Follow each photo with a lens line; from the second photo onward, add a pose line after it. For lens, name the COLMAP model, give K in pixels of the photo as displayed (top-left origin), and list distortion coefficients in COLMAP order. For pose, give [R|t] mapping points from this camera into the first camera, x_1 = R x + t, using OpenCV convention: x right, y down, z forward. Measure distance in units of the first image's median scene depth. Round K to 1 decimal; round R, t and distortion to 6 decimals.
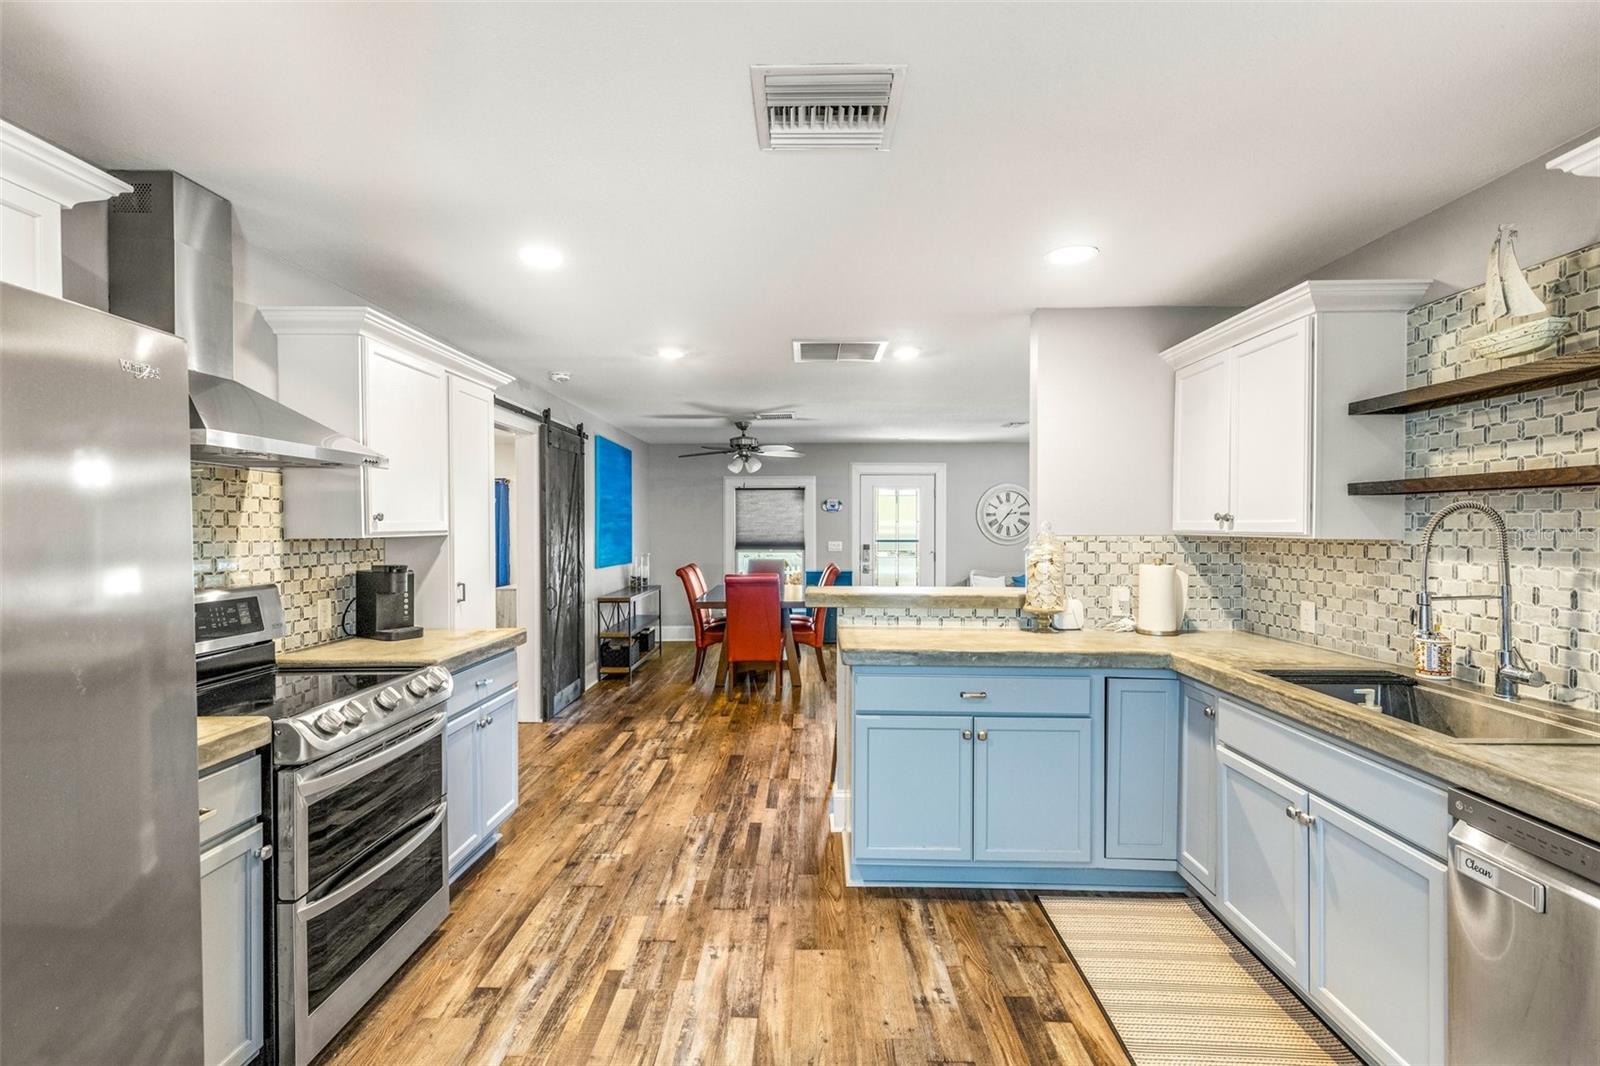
lens RADIAL K [[722.1, 0, 795.5], [0, 722.1, 530.8], [0, 0, 1]] dist [0.007554, -0.000618]
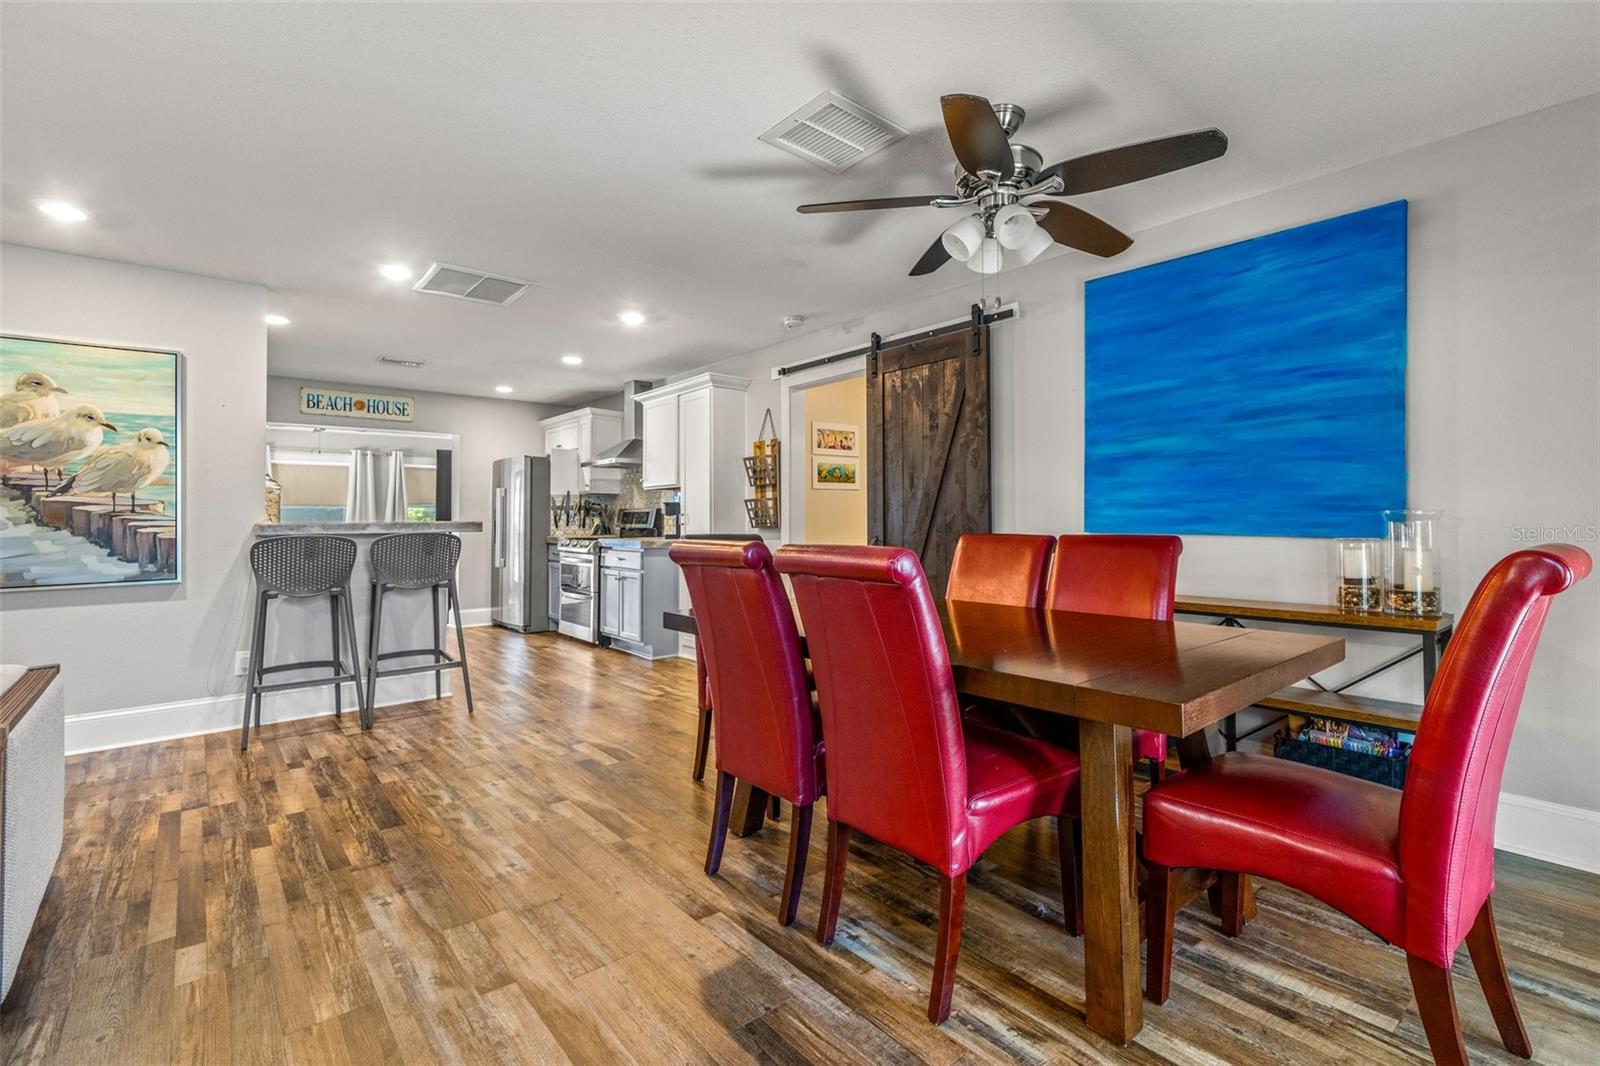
lens RADIAL K [[722.1, 0, 807.5], [0, 722.1, 508.8], [0, 0, 1]] dist [0.007554, -0.000618]
pose [[-0.747905, -0.002260, -0.663802, 0.516487], [0.003600, 0.999966, -0.007461, 0.083058], [0.663796, -0.007970, -0.747871, 2.835418]]
